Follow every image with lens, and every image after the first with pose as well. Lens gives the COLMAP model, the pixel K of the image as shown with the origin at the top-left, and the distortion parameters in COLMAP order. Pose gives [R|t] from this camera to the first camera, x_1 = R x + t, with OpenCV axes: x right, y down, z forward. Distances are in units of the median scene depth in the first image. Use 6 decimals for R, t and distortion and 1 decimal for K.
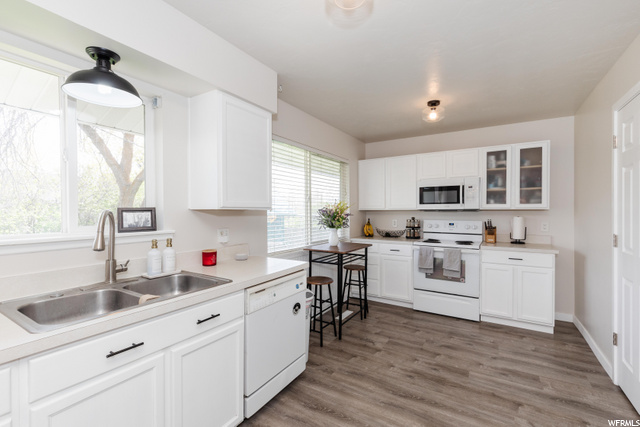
lens RADIAL K [[291.6, 0, 316.0], [0, 291.6, 213.8], [0, 0, 1]] dist [0.007750, -0.001355]
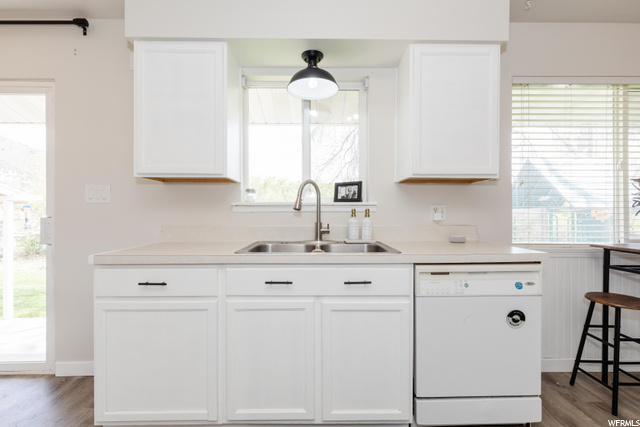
lens RADIAL K [[291.6, 0, 317.4], [0, 291.6, 214.5], [0, 0, 1]] dist [0.007750, -0.001355]
pose [[0.532130, 0.005097, -0.846647, 0.162944], [-0.014295, 0.999893, -0.002965, 0.063379], [0.846542, 0.013680, 0.532146, 0.170294]]
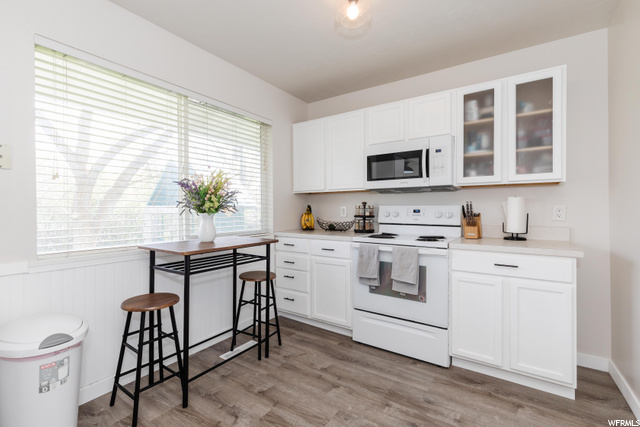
lens RADIAL K [[291.6, 0, 317.3], [0, 291.6, 209.2], [0, 0, 1]] dist [0.007750, -0.001355]
pose [[0.999149, 0.001349, -0.041217, 0.320660], [-0.001869, 0.999919, -0.012599, 0.048813], [0.041196, 0.012666, 0.999071, 0.390623]]
